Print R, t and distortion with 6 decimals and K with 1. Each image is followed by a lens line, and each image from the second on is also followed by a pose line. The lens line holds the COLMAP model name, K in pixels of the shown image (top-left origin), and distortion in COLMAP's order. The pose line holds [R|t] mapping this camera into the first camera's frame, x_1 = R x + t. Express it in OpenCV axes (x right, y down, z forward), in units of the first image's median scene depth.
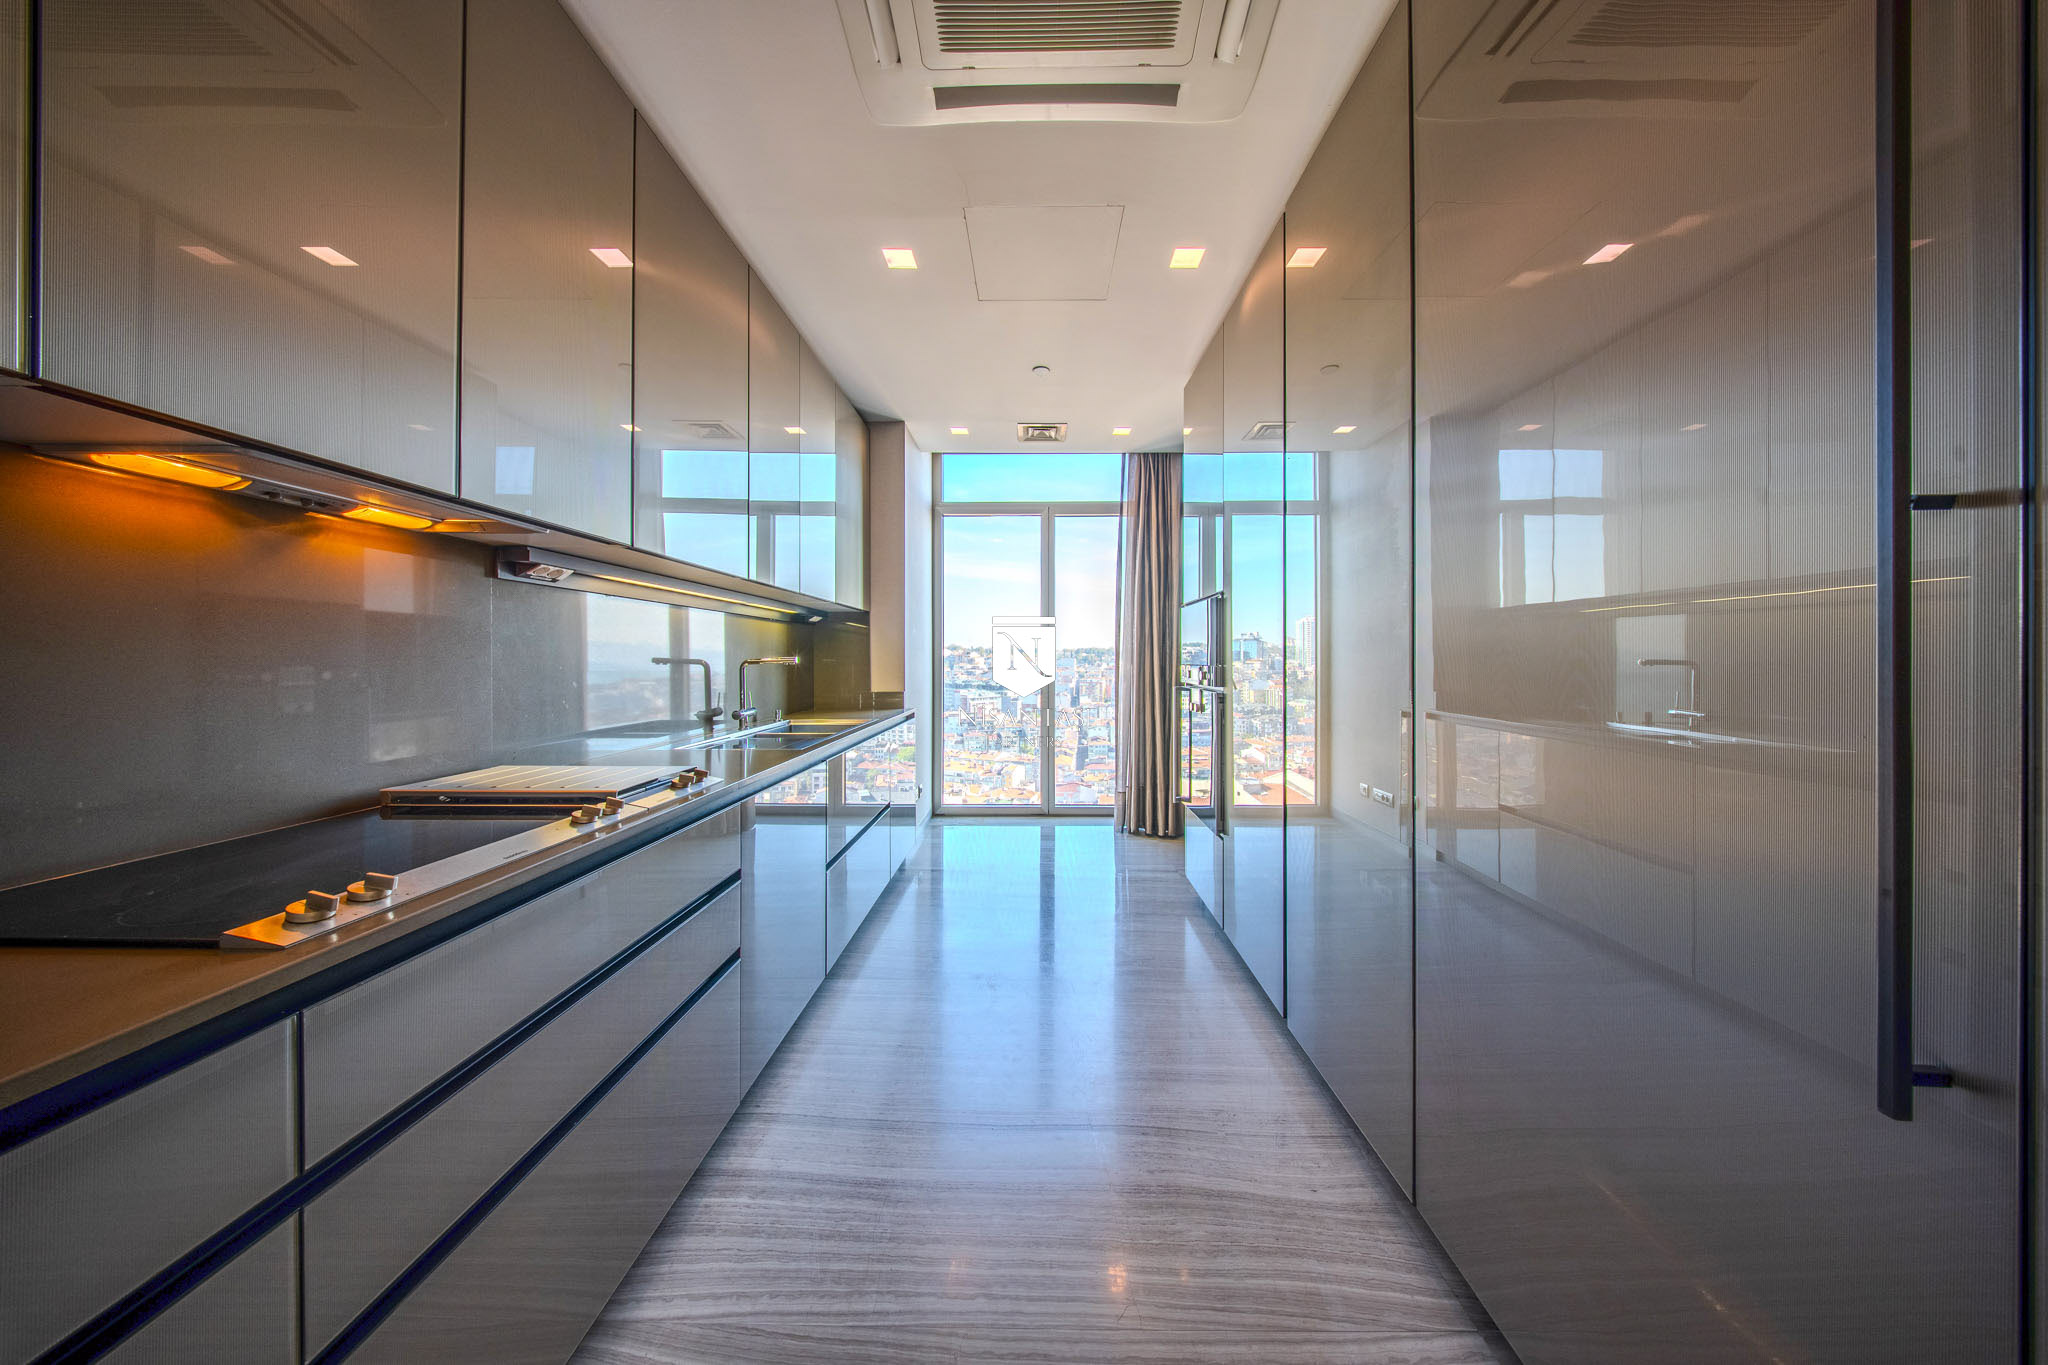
lens RADIAL K [[604.0, 0, 1024.9], [0, 604.0, 655.5], [0, 0, 1]] dist [-0.000485, -0.000081]
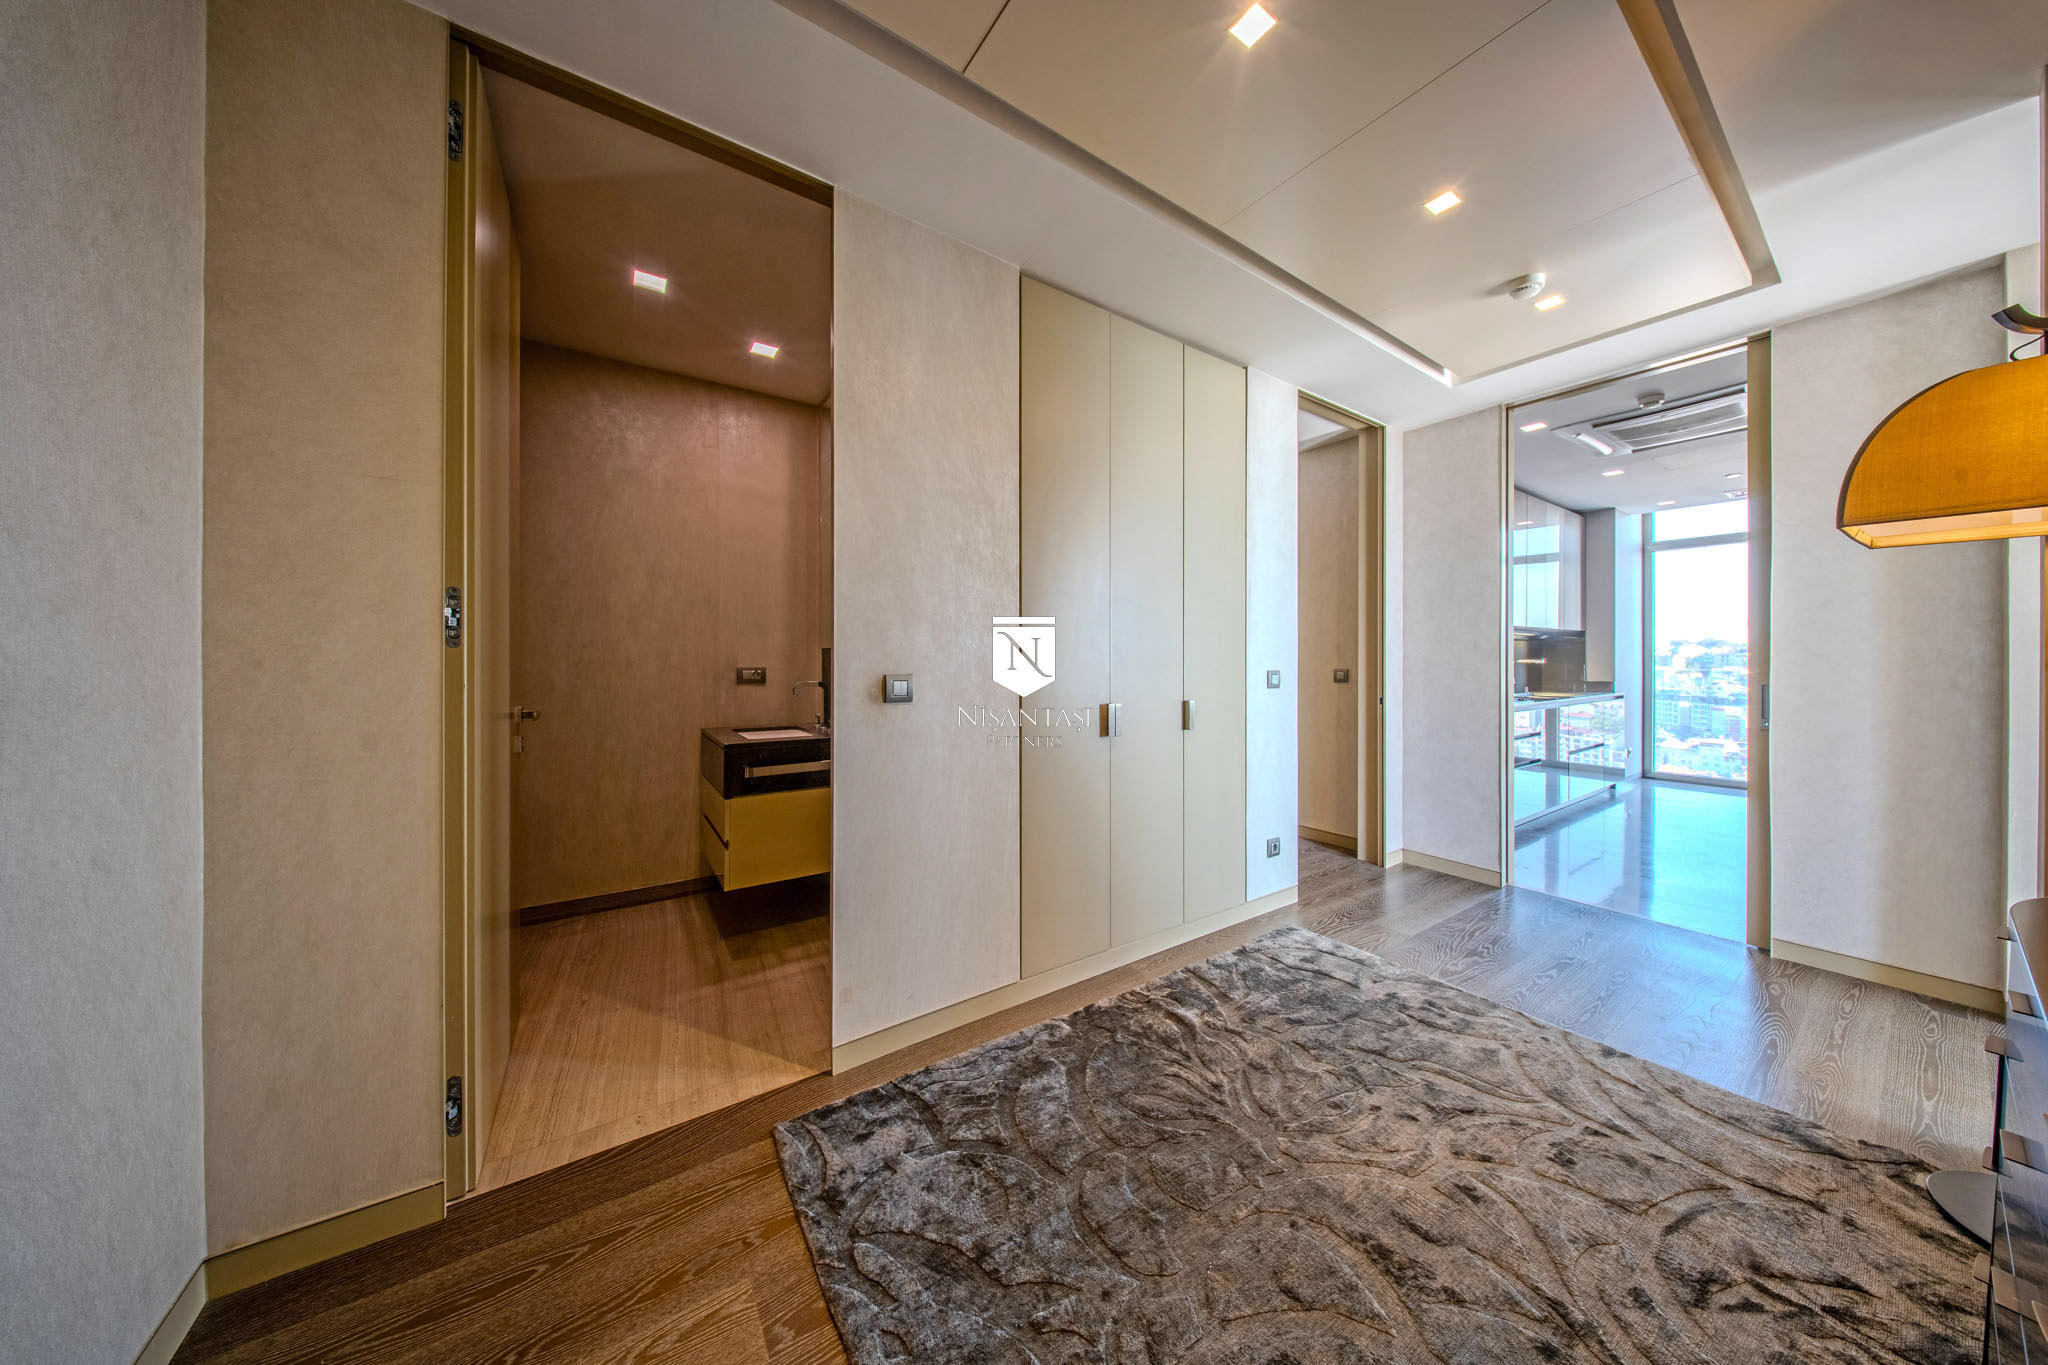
lens RADIAL K [[604.0, 0, 1024.9], [0, 604.0, 655.5], [0, 0, 1]] dist [-0.000485, -0.000081]
pose [[0.566517, 0.001442, -0.824049, 0.202186], [-0.001871, 0.999998, 0.000463, -0.004712], [0.824048, 0.001280, 0.566519, -1.037528]]
